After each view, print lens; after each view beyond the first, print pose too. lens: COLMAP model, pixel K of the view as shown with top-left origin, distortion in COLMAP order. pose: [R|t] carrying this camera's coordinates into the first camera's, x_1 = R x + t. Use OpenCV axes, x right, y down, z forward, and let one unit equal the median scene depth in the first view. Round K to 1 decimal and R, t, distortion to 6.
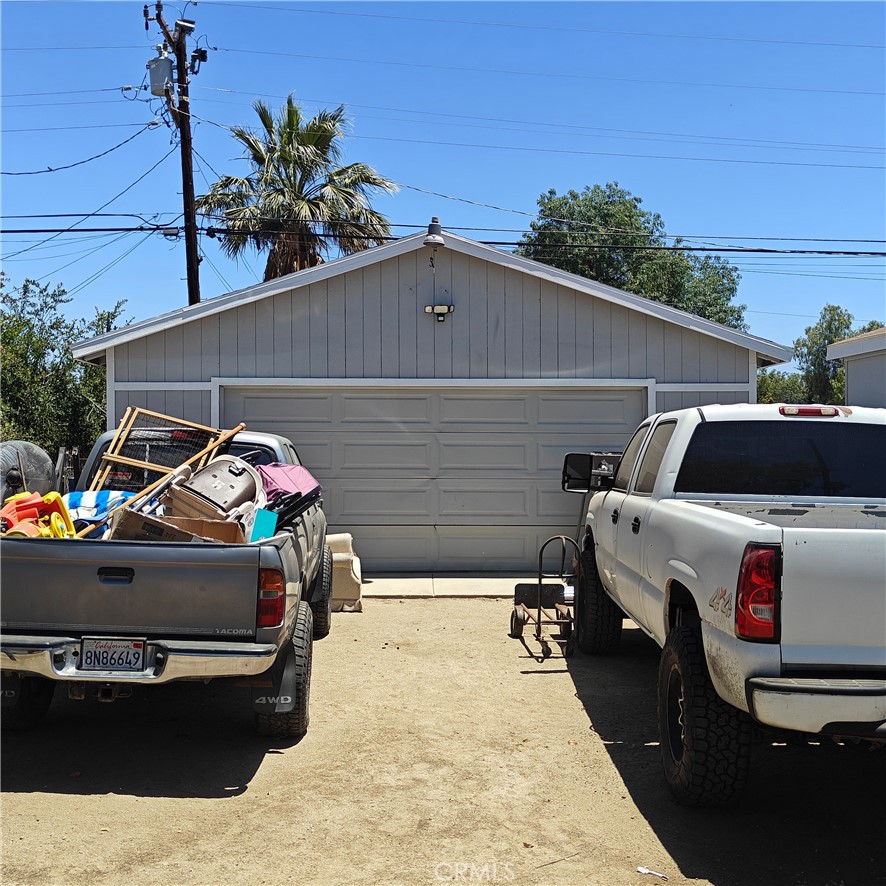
lens RADIAL K [[1123.6, 0, 443.0], [0, 1123.6, 443.0], [0, 0, 1]] dist [0.055449, -0.123937]
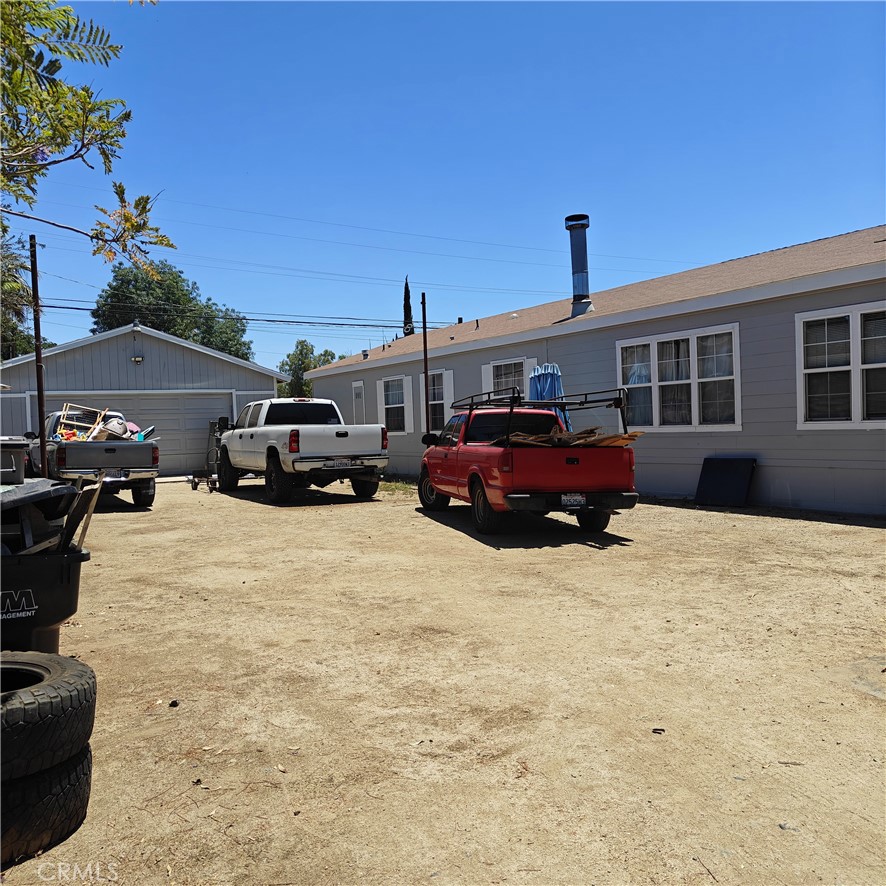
lens RADIAL K [[813.8, 0, 446.4], [0, 813.8, 446.6], [0, 0, 1]] dist [0.043813, -0.050207]
pose [[0.875321, -0.047631, 0.481191, -0.434713], [0.037645, 0.998829, 0.030390, 0.048717], [-0.482075, -0.008487, 0.876089, -1.229108]]
